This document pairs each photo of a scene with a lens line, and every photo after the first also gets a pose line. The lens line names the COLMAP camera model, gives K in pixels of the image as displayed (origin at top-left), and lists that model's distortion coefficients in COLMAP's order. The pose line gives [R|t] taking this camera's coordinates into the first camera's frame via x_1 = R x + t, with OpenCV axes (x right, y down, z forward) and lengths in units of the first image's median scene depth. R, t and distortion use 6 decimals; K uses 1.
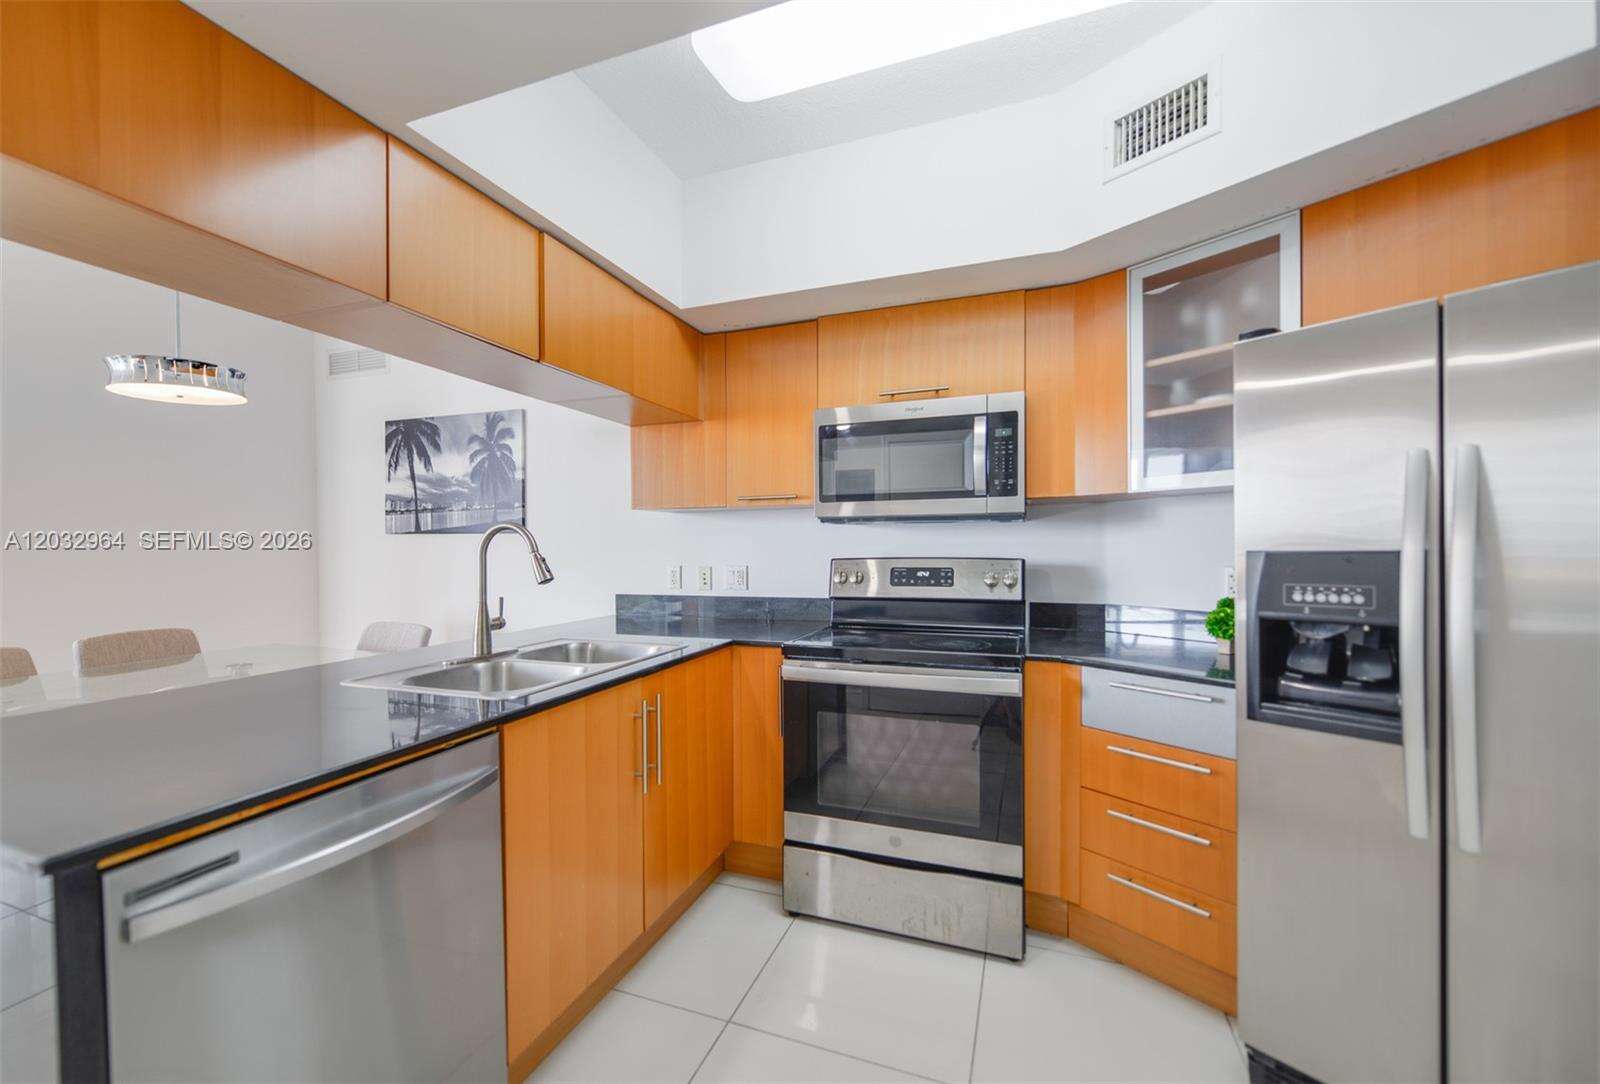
lens RADIAL K [[644.6, 0, 795.4], [0, 644.6, 556.6], [0, 0, 1]] dist [0.002811, -0.000105]
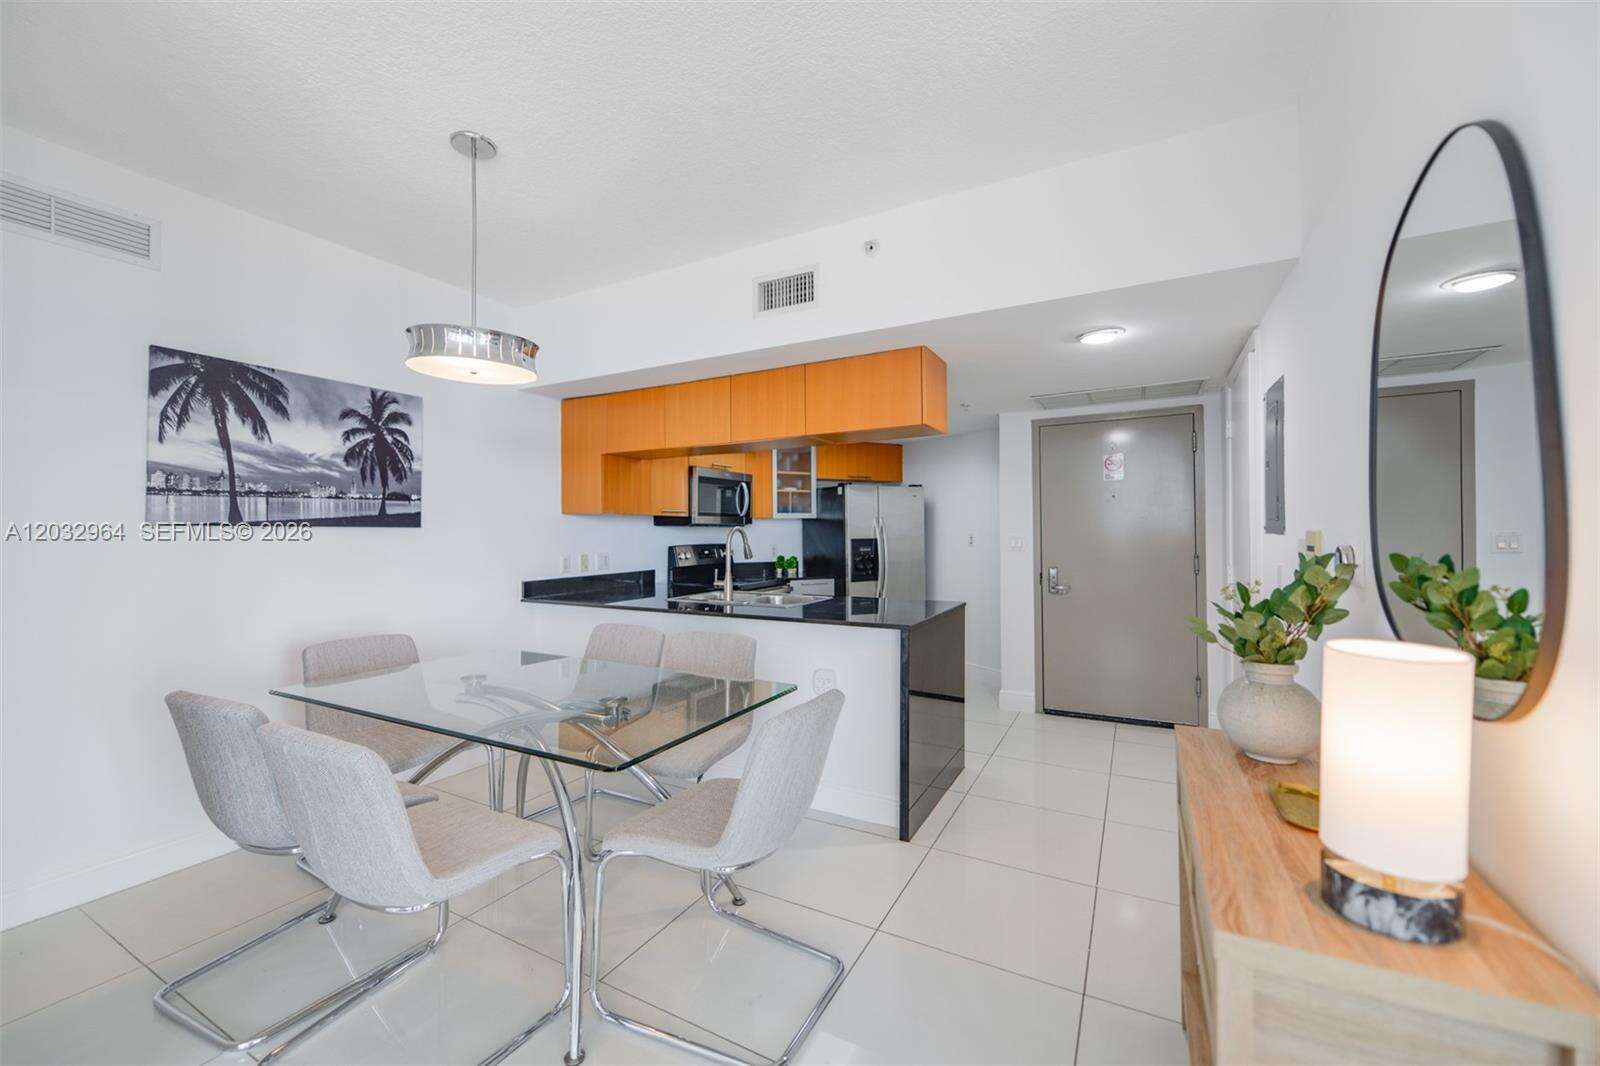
lens RADIAL K [[635.4, 0, 790.6], [0, 635.4, 527.4], [0, 0, 1]] dist [0.003181, -0.001574]
pose [[0.143718, 0.011088, 0.989557, -1.746000], [0.019661, 0.999708, -0.014057, -0.018186], [-0.989423, 0.021476, 0.143458, 0.455560]]
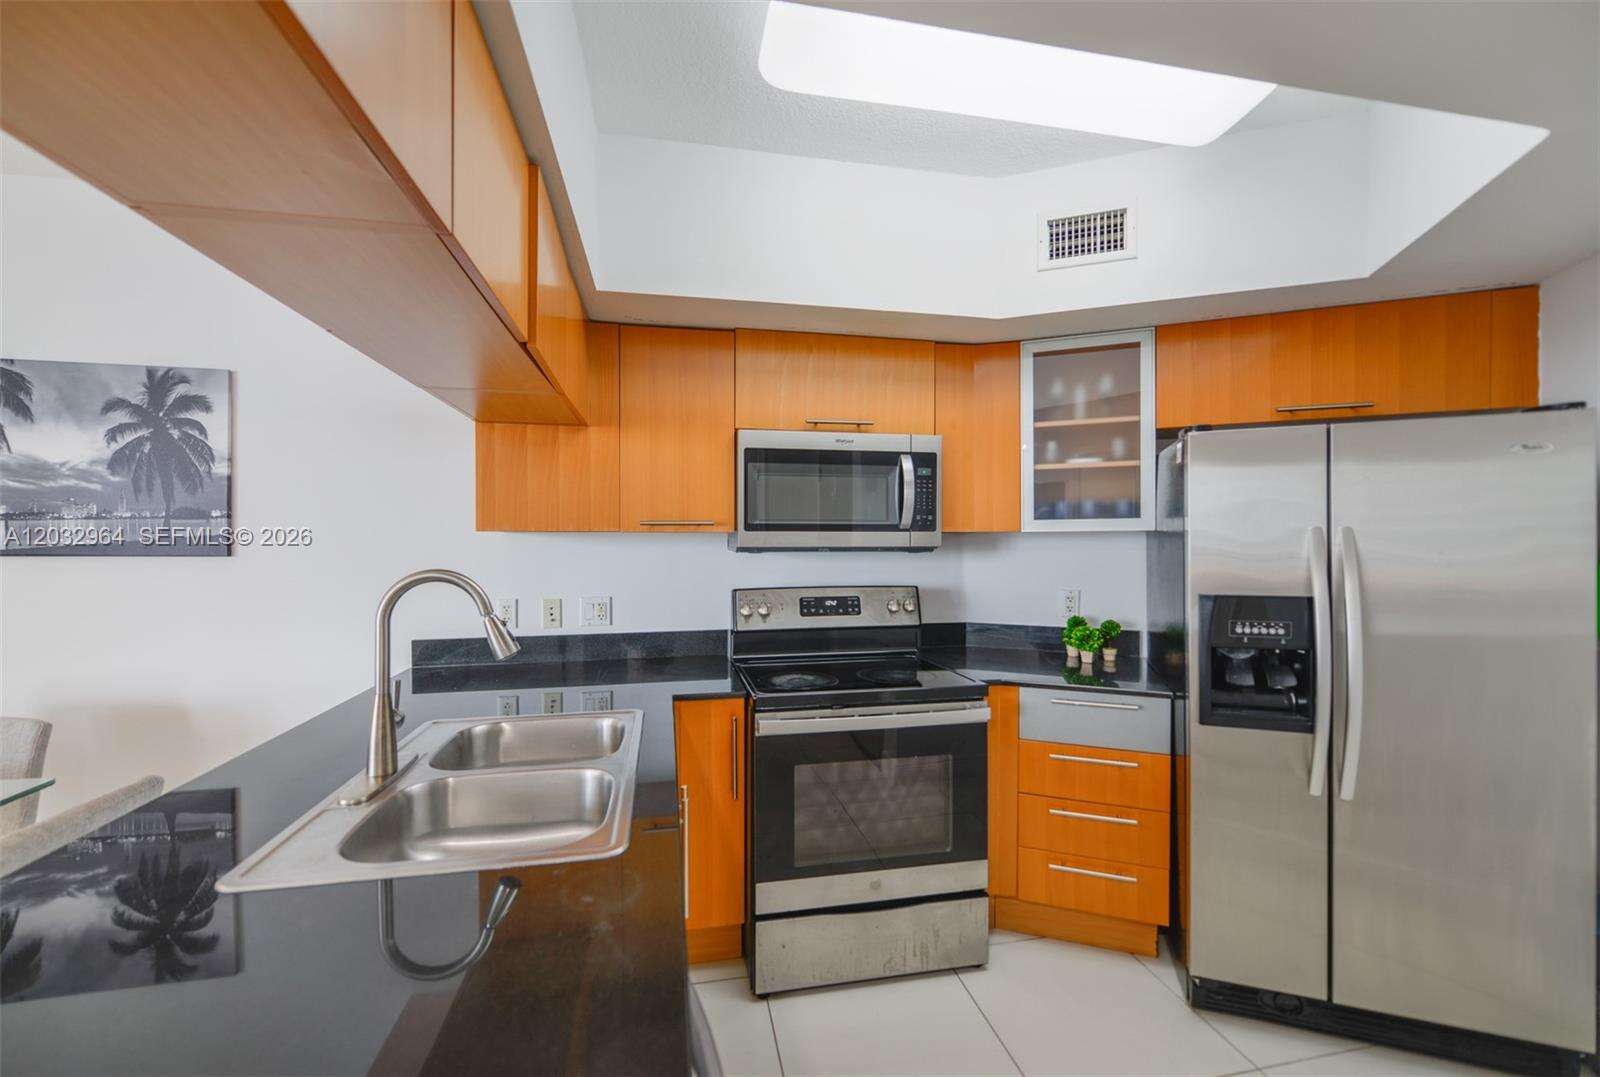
lens RADIAL K [[639.5, 0, 790.3], [0, 639.5, 545.1], [0, 0, 1]] dist [-0.000603, -0.000534]
pose [[0.853747, -0.000548, 0.520688, -0.374056], [0.003827, 0.999979, -0.005222, -0.058354], [-0.520674, 0.006451, 0.853731, 0.187687]]
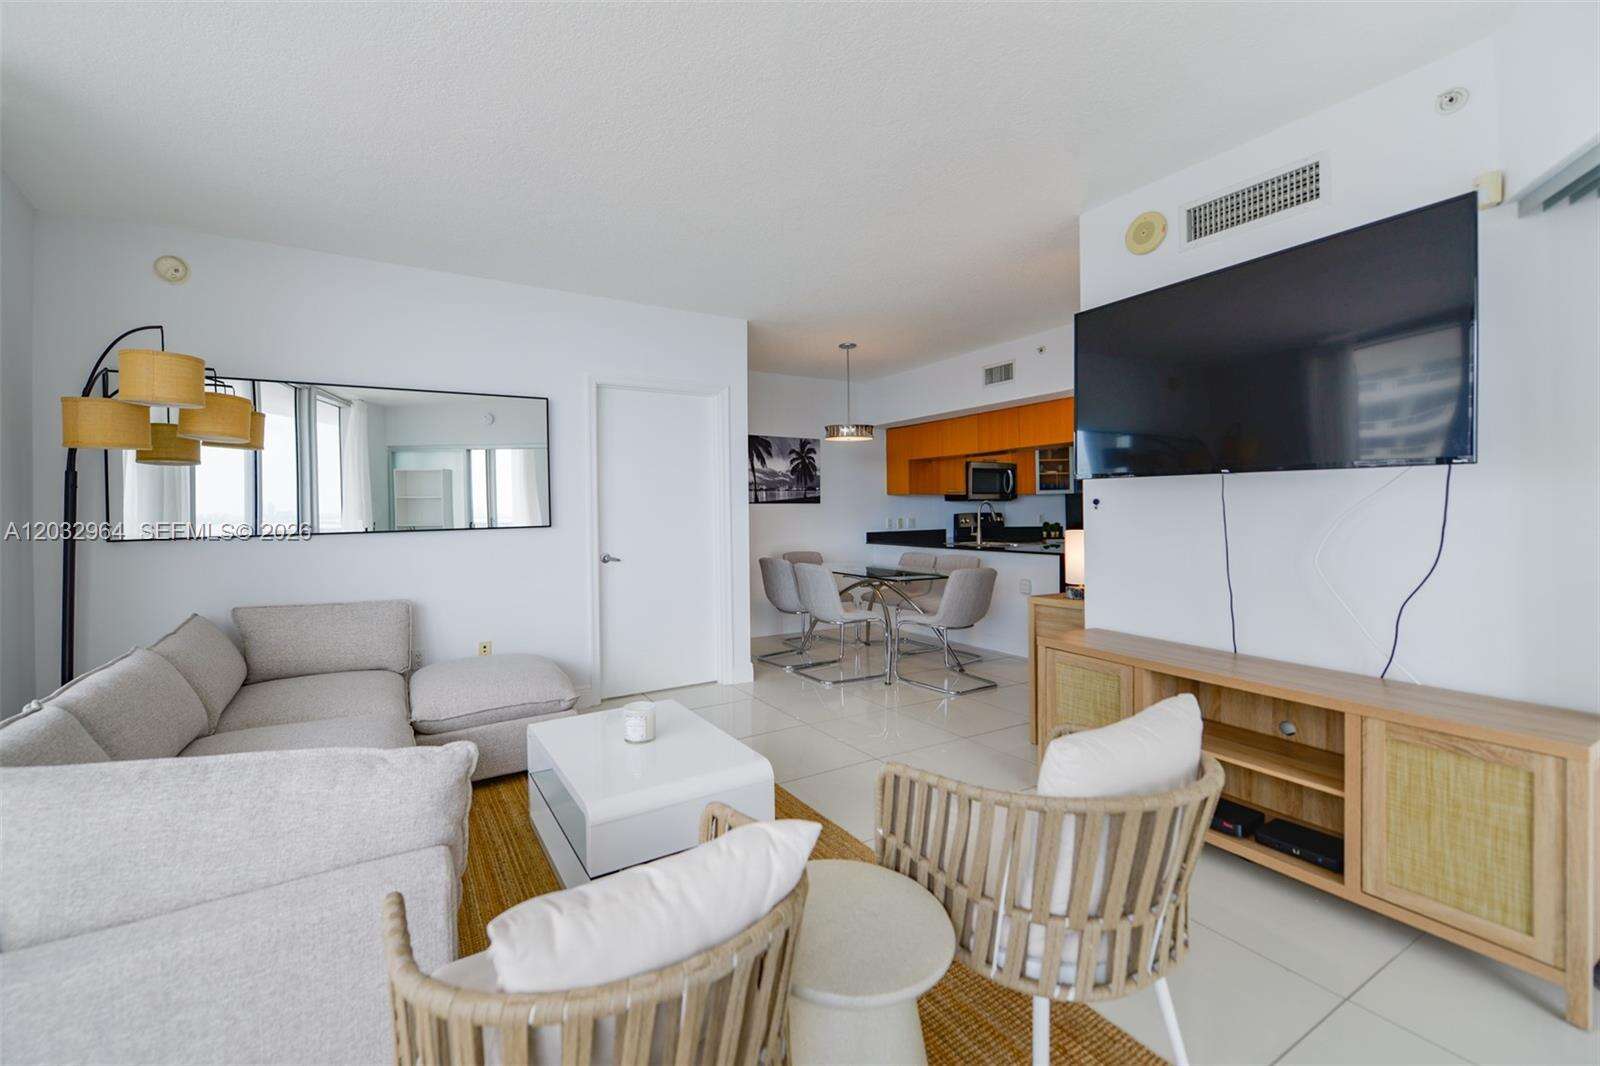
lens RADIAL K [[660.6, 0, 763.0], [0, 660.6, 513.1], [0, 0, 1]] dist [-0.000574, -0.000325]
pose [[0.638836, -0.006748, 0.769313, -2.824059], [0.020538, 0.999755, -0.008286, 0.006711], [-0.769069, 0.021093, 0.638818, -0.176279]]
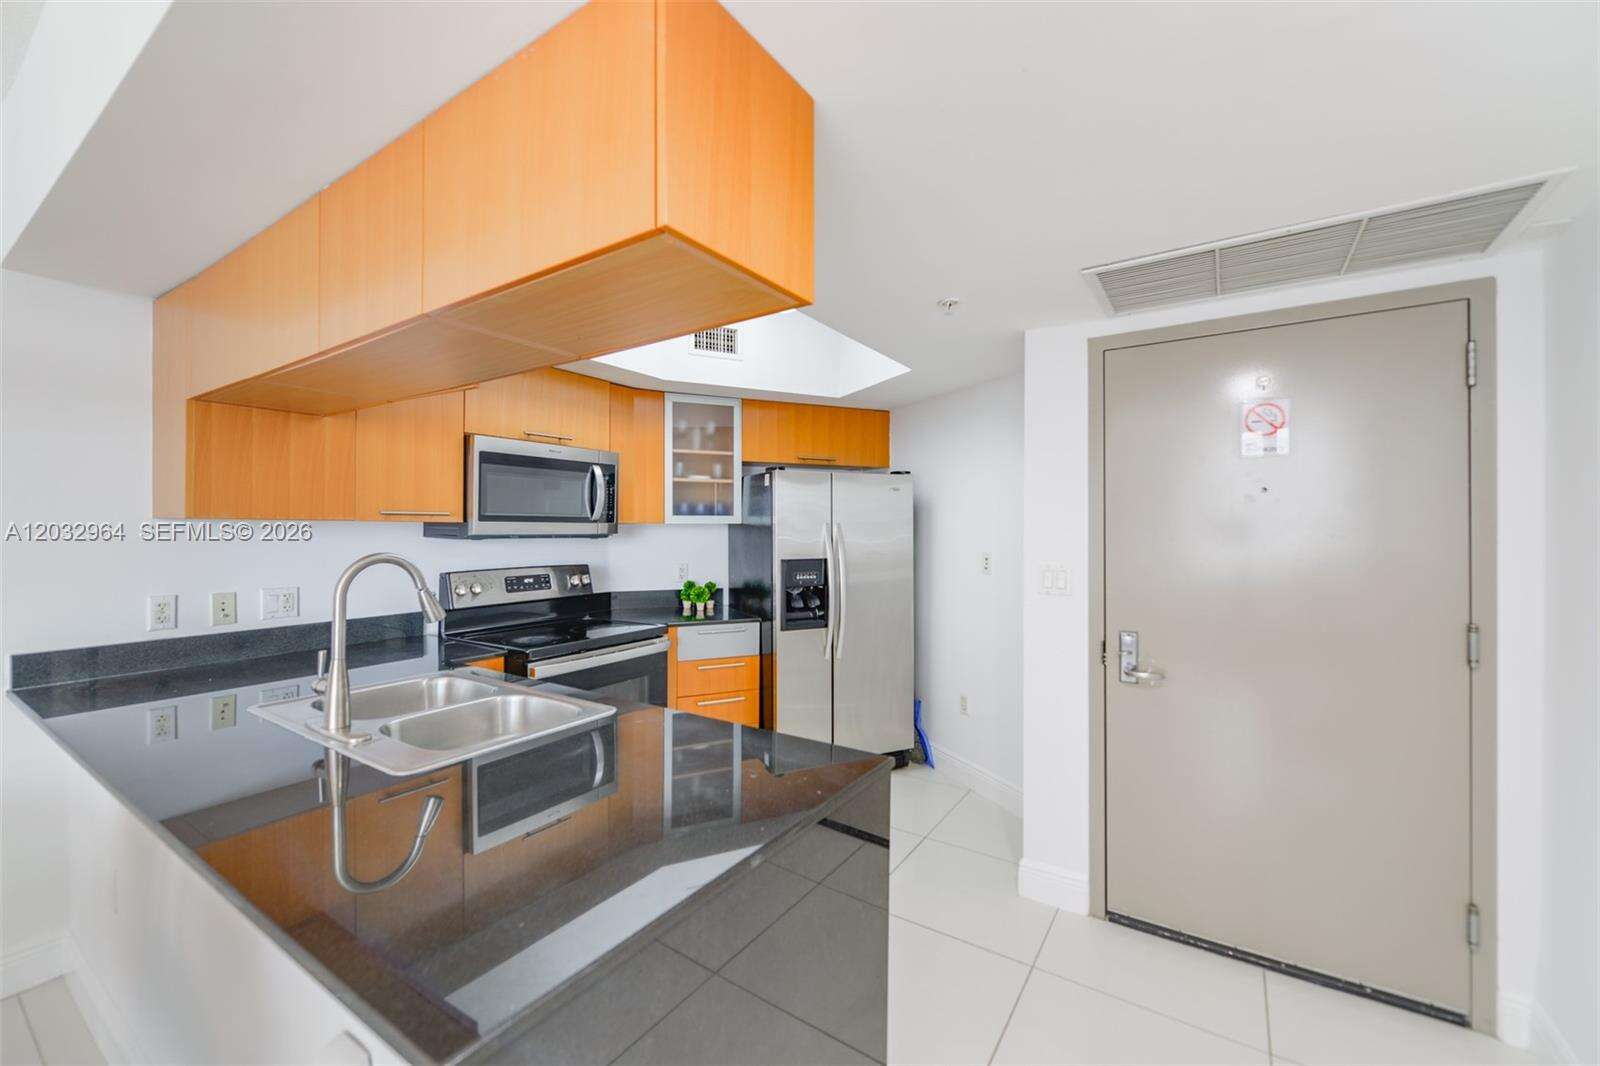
lens RADIAL K [[635.4, 0, 790.6], [0, 635.4, 527.4], [0, 0, 1]] dist [0.003181, -0.001574]
pose [[0.236444, 0.007609, 0.971615, -0.859608], [0.009301, 0.999906, -0.010094, -0.057400], [-0.971601, 0.011423, 0.236351, 0.235107]]
